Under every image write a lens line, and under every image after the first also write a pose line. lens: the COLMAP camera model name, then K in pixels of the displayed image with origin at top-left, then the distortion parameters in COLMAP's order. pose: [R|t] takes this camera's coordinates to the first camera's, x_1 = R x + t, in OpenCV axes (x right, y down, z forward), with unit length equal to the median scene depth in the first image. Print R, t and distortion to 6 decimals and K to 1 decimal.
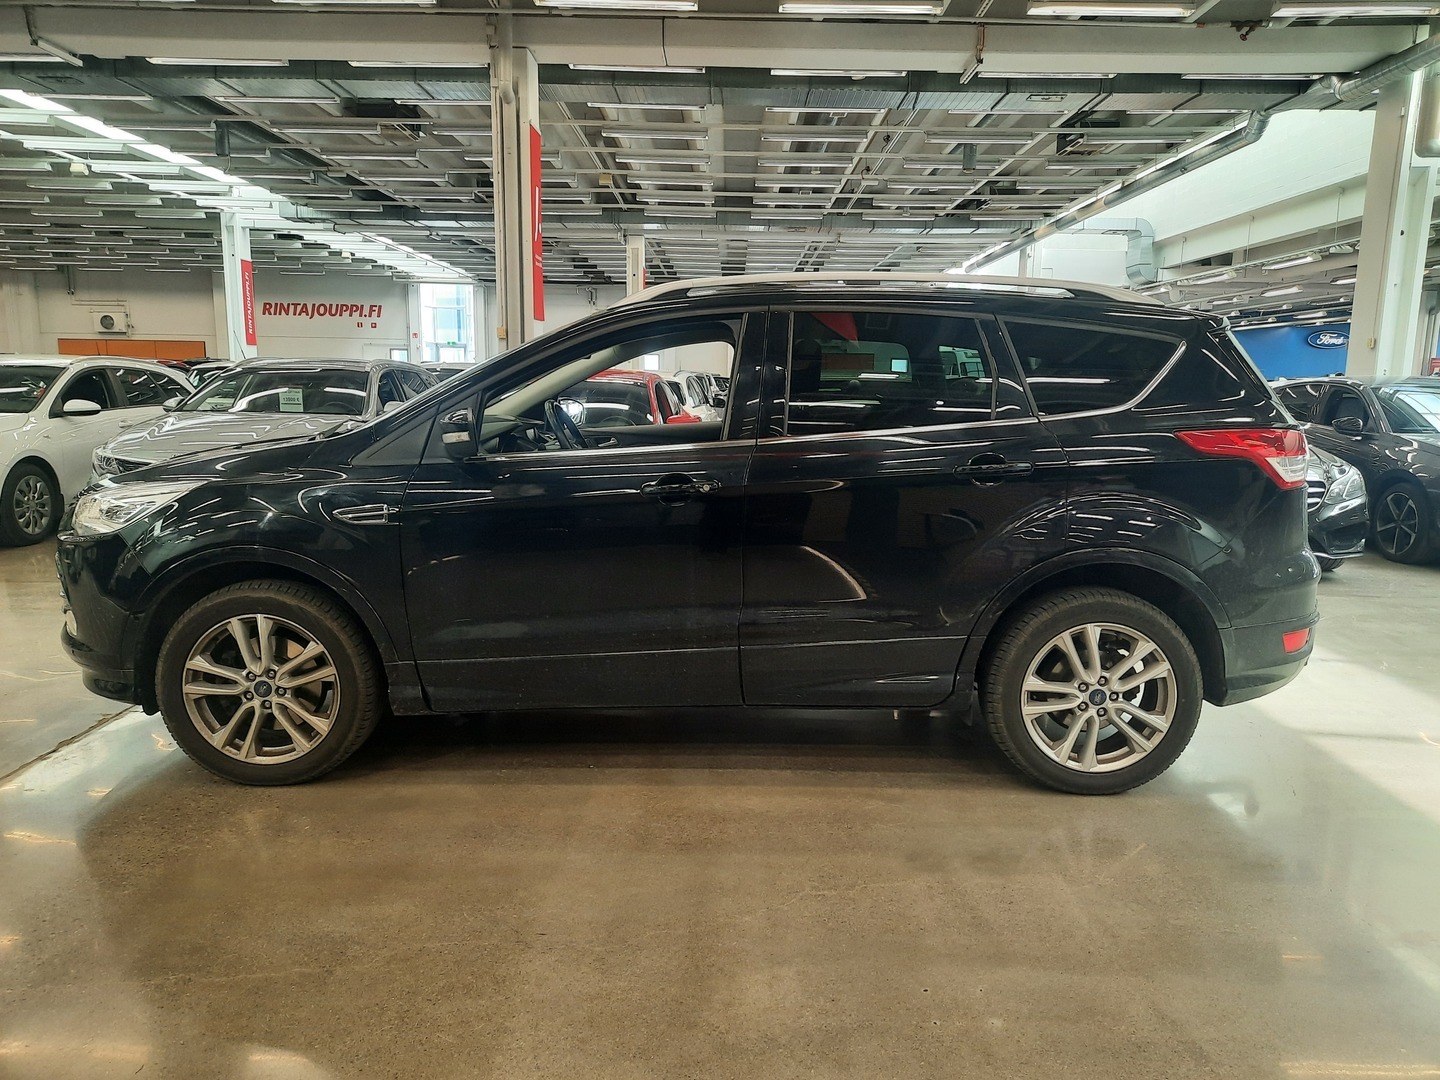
lens RADIAL K [[1021.6, 0, 720.0], [0, 1021.6, 540.0], [0, 0, 1]] dist [0.059309, -0.000753]
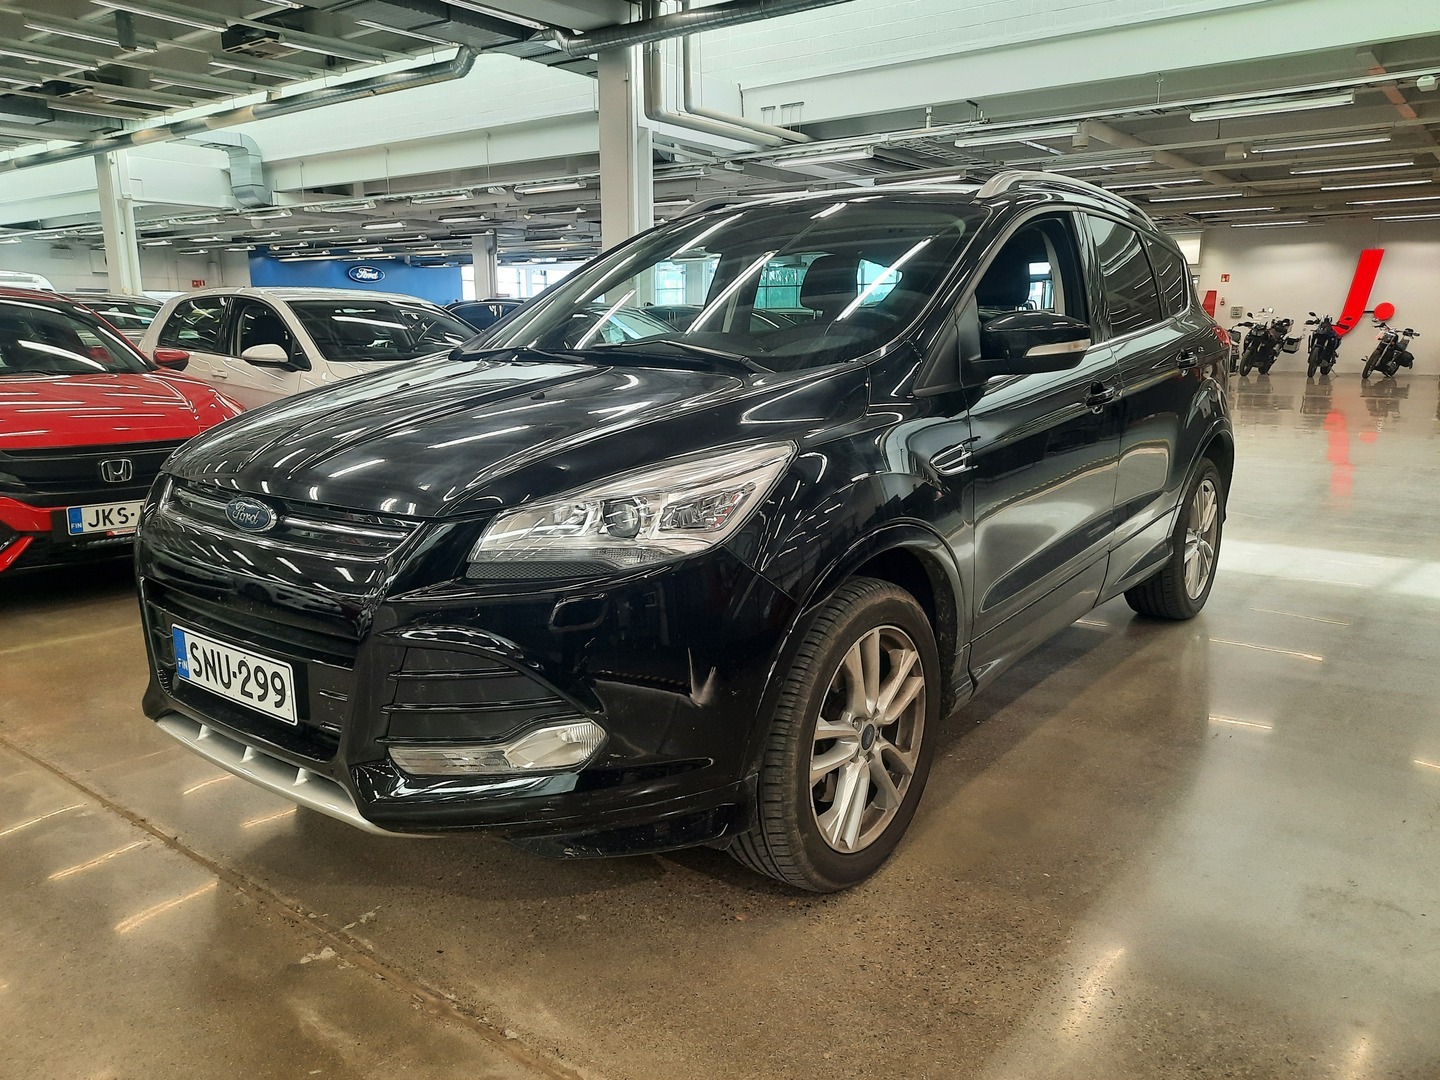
lens RADIAL K [[1075.1, 0, 720.0], [0, 1075.1, 540.0], [0, 0, 1]] dist [0.008425, 0.010246]
pose [[0.616807, -0.172209, 0.768045, -0.194467], [0.131790, 0.984593, 0.114924, -0.014870], [-0.776003, 0.030334, 0.630000, 0.117826]]
